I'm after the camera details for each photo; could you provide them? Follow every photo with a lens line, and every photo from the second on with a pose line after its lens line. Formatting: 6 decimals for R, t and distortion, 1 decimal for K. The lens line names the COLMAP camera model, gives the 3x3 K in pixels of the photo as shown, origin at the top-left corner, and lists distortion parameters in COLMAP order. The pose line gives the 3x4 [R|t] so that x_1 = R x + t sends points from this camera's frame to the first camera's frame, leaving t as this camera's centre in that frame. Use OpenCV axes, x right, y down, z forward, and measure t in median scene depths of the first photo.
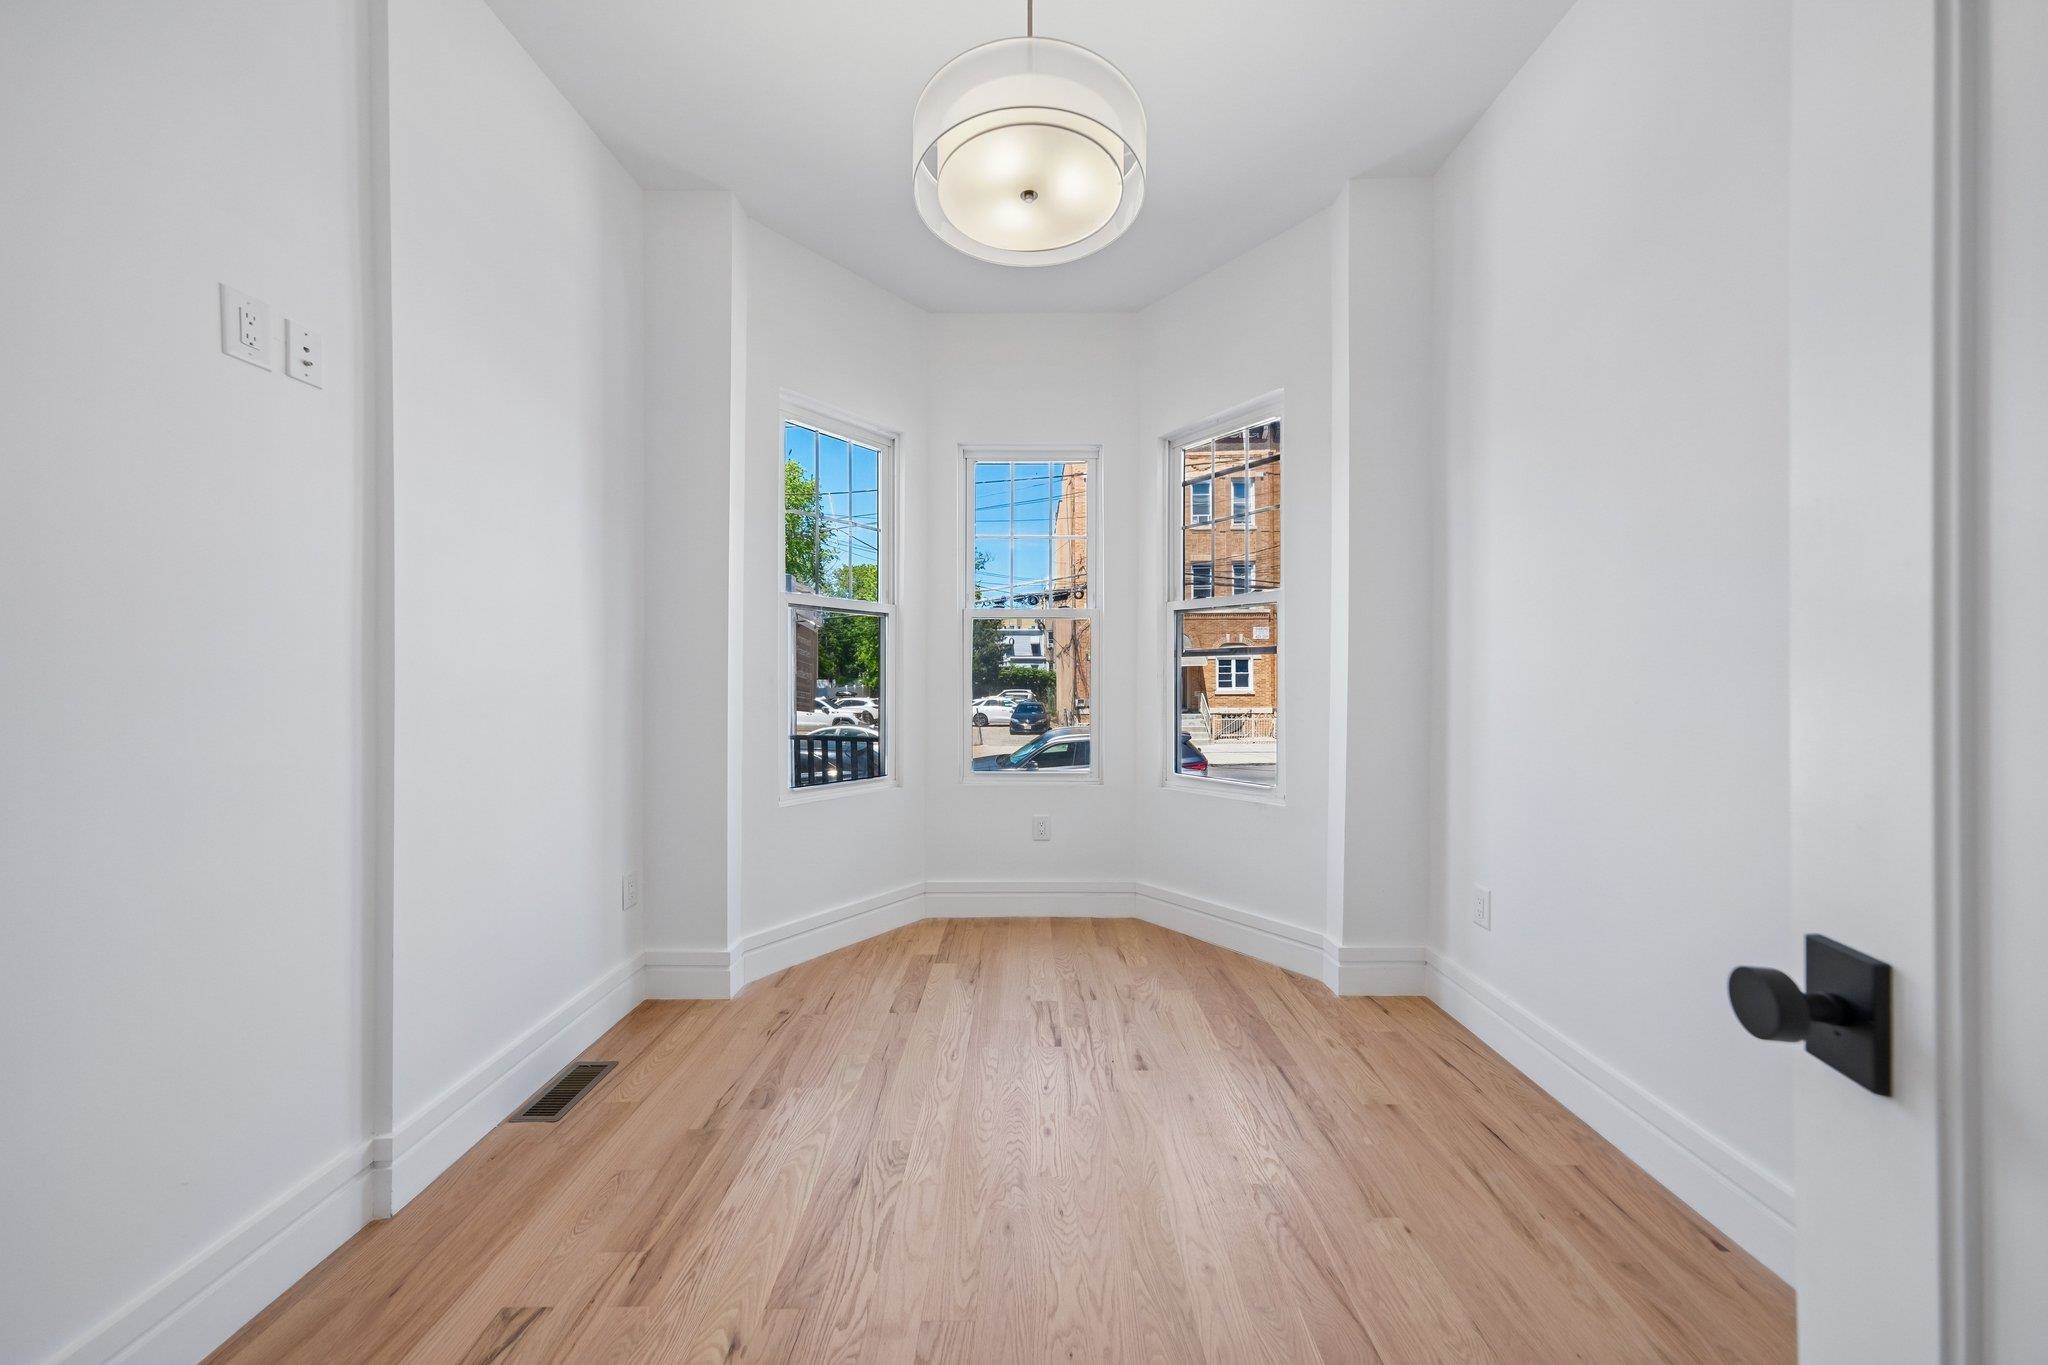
lens RADIAL K [[661.3, 0, 1013.6], [0, 661.3, 689.2], [0, 0, 1]] dist [-0.000004, -0.000002]
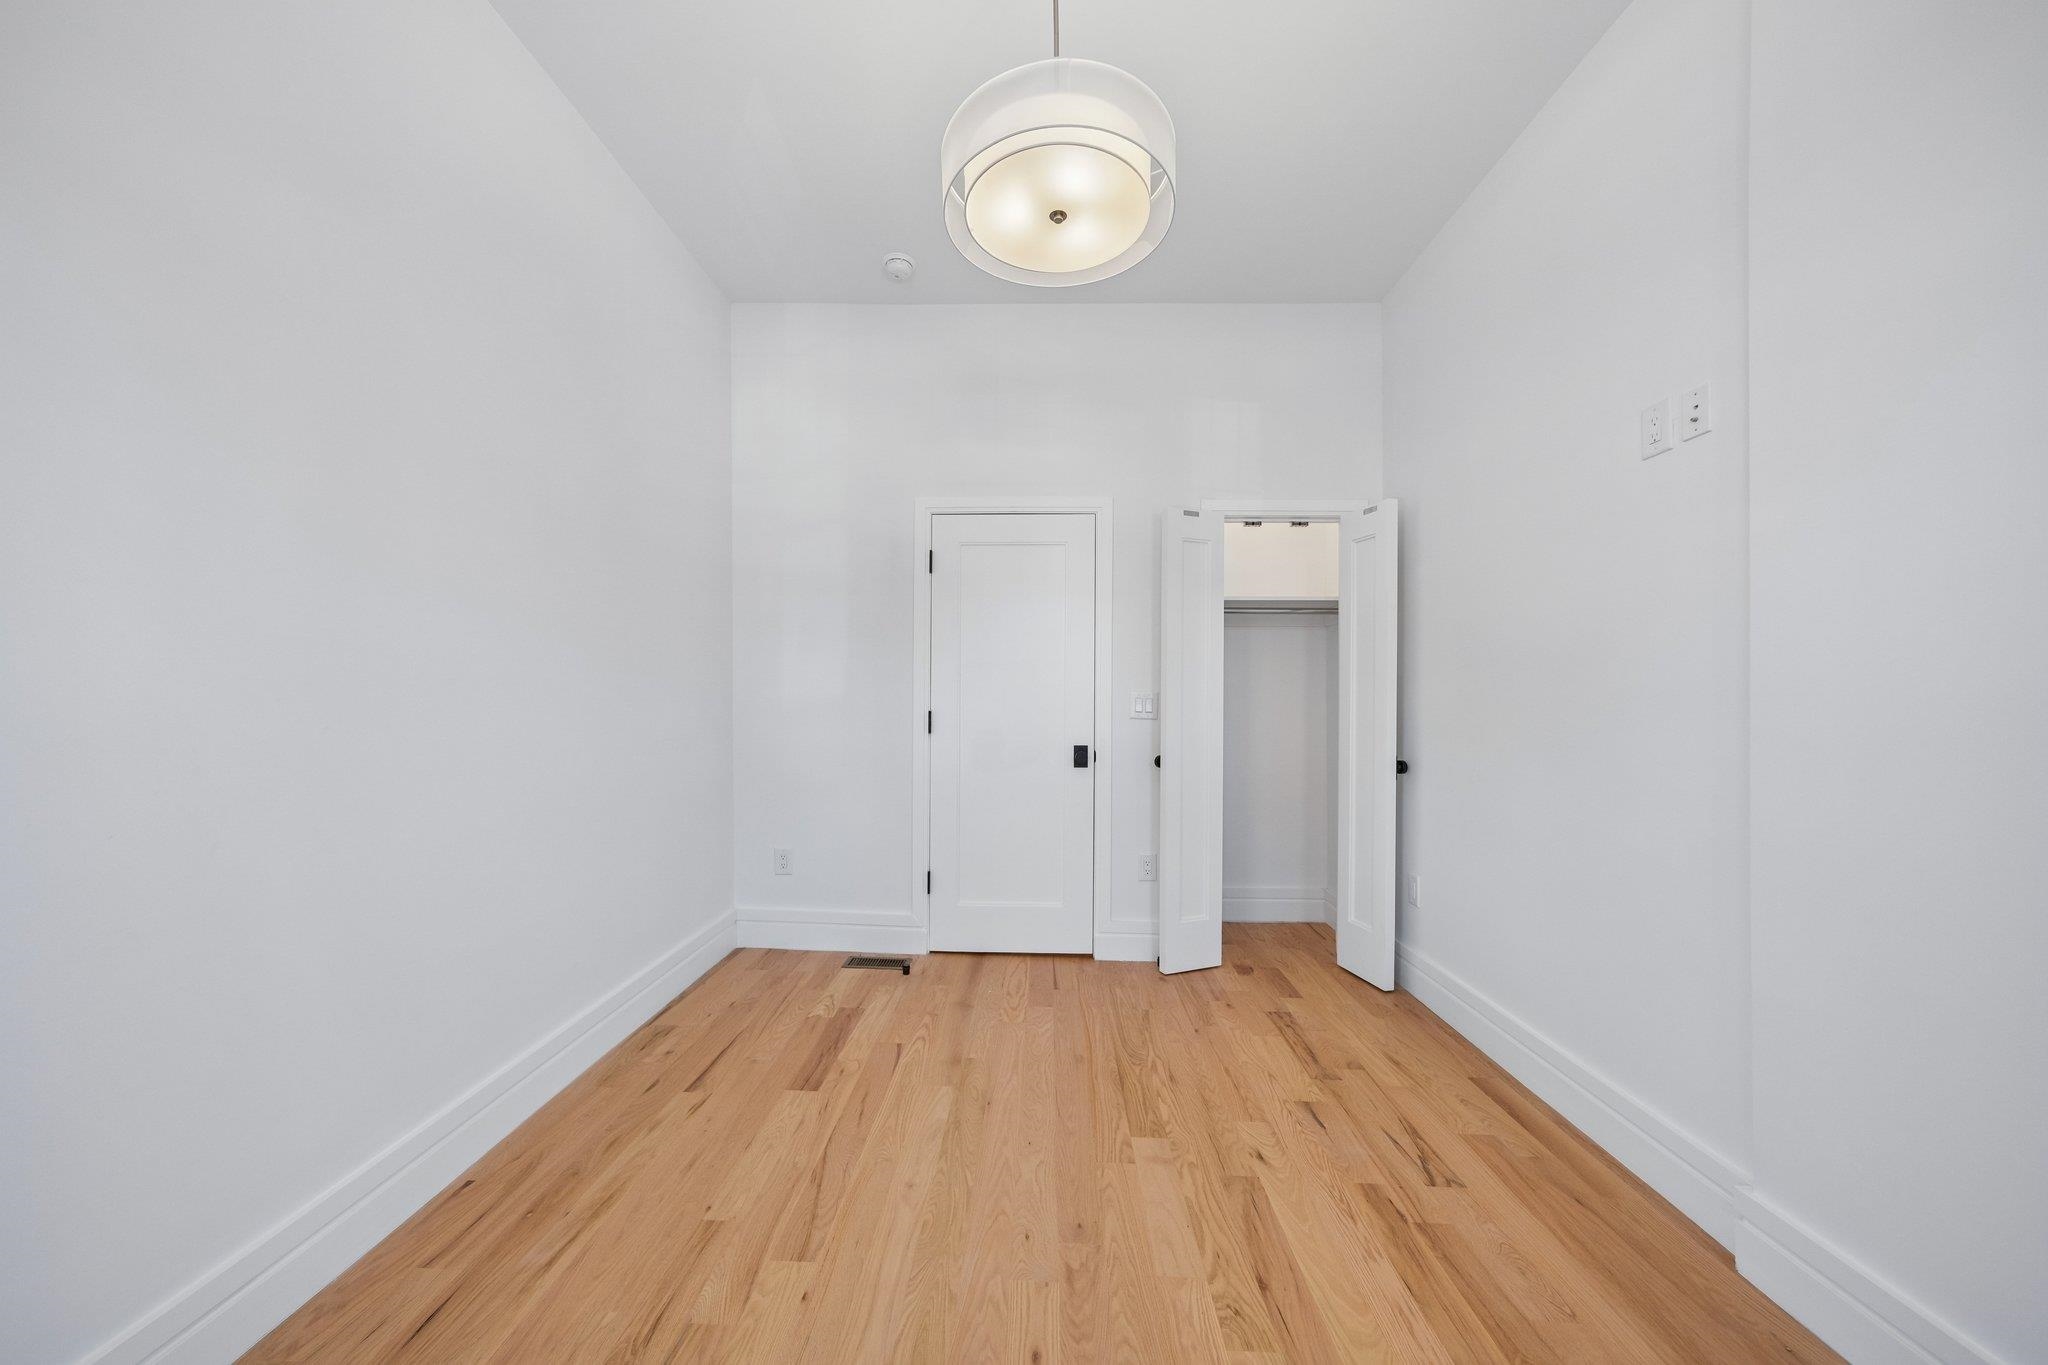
lens RADIAL K [[692.2, 0, 1023.5], [0, 692.2, 690.6], [0, 0, 1]] dist [-0.008672, 0.003989]
pose [[-0.999994, 0.001497, 0.002986, 0.070937], [0.001504, 0.999996, 0.002340, -0.029619], [-0.002982, 0.002345, -0.999993, 1.985229]]
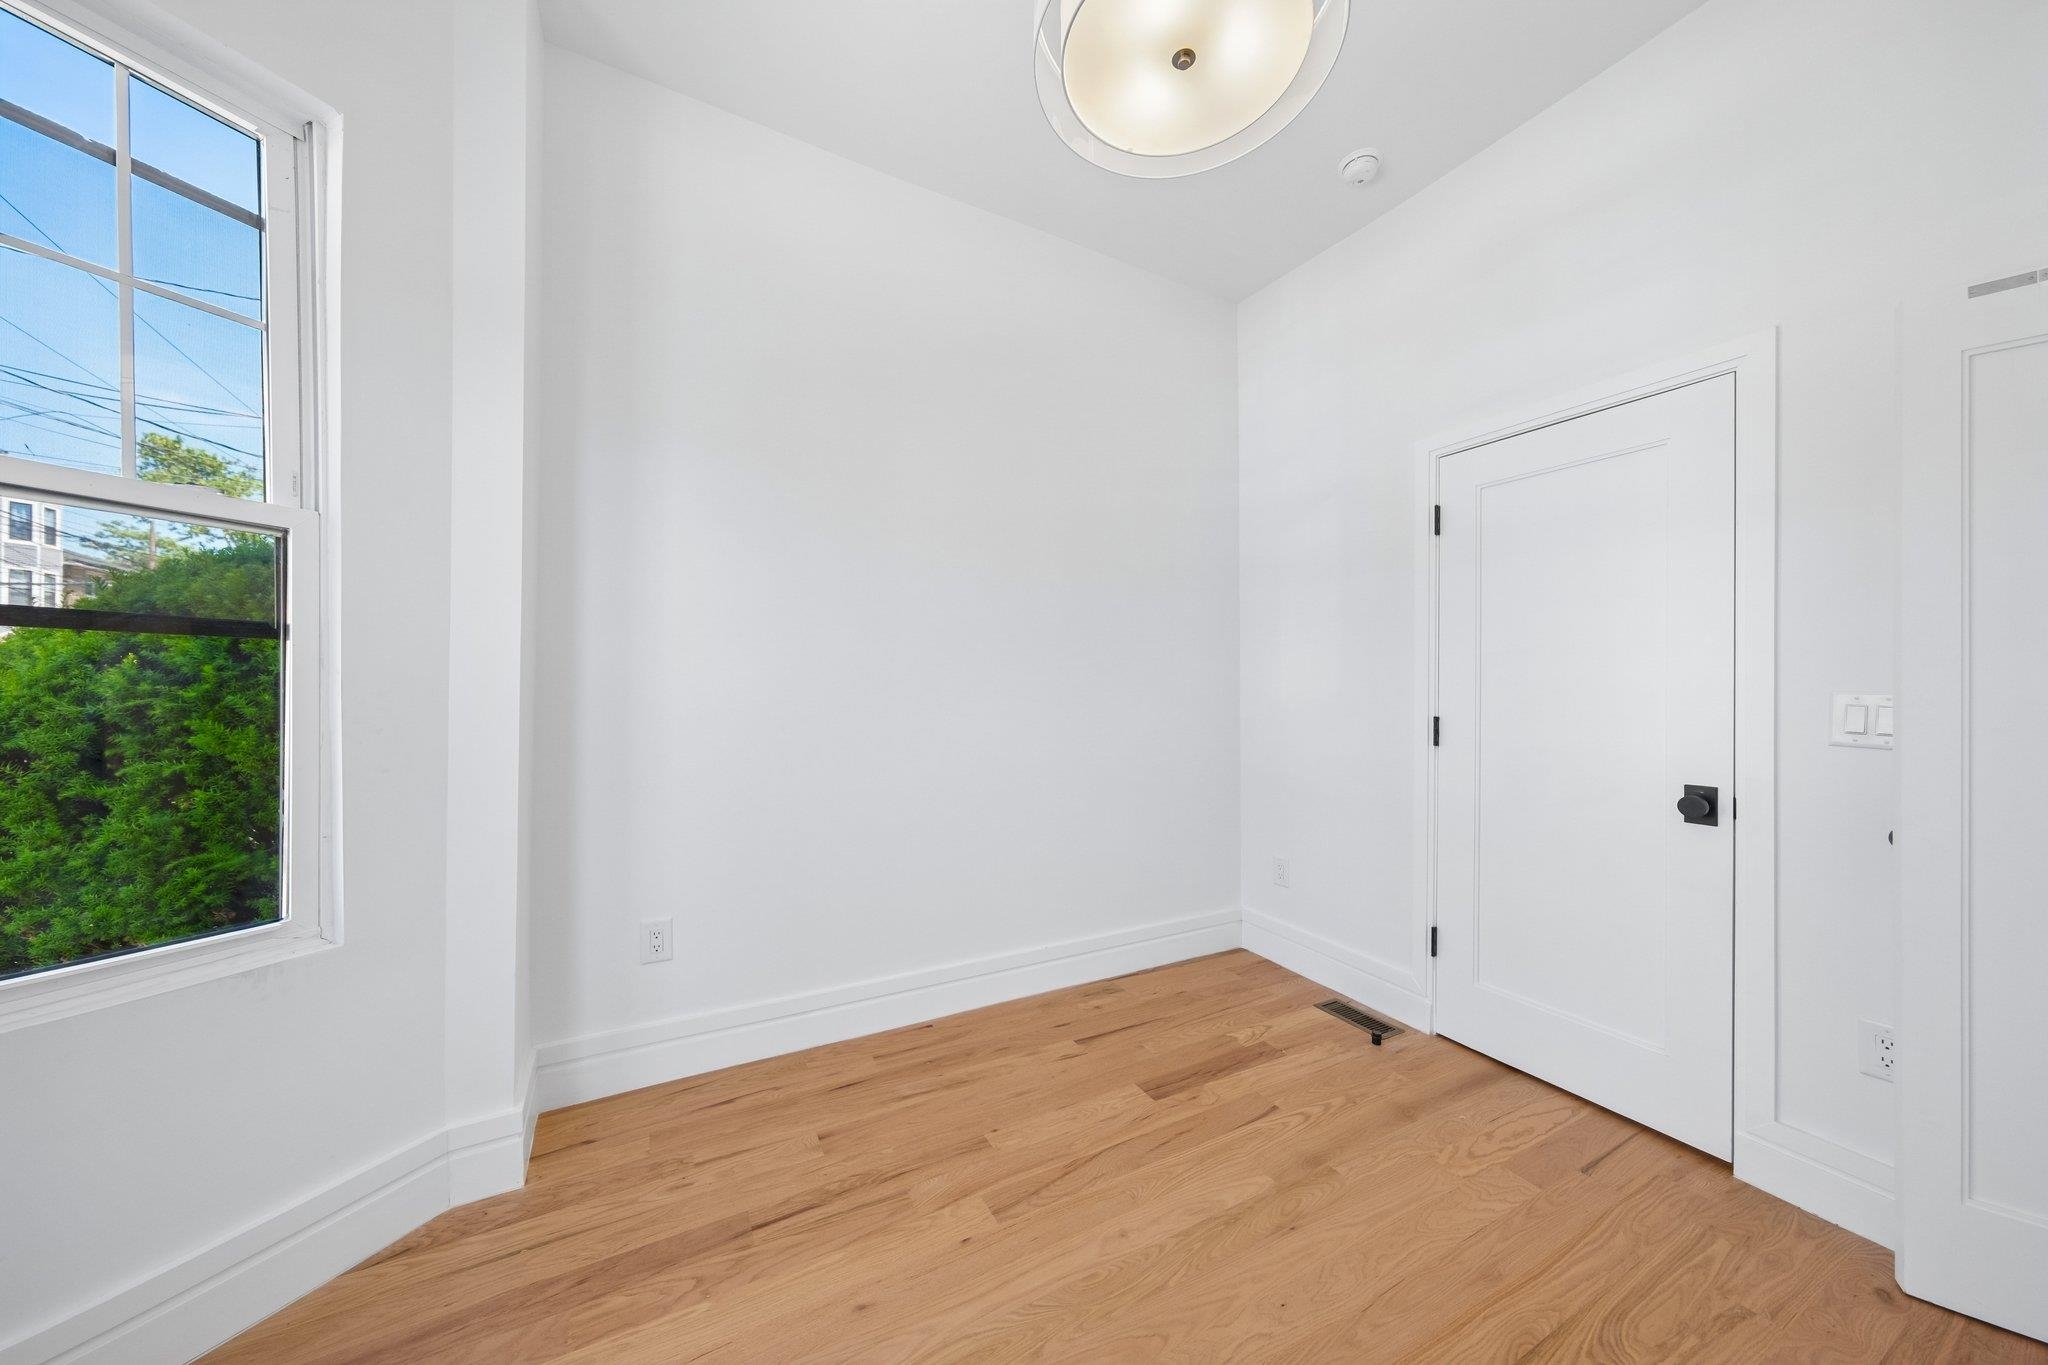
lens RADIAL K [[692.2, 0, 1023.5], [0, 692.2, 690.6], [0, 0, 1]] dist [-0.008672, 0.003989]
pose [[-0.499260, 0.000173, 0.866452, -0.540371], [0.000486, 1.000000, 0.000080, -0.024151], [-0.866452, 0.000462, -0.499260, 1.506347]]
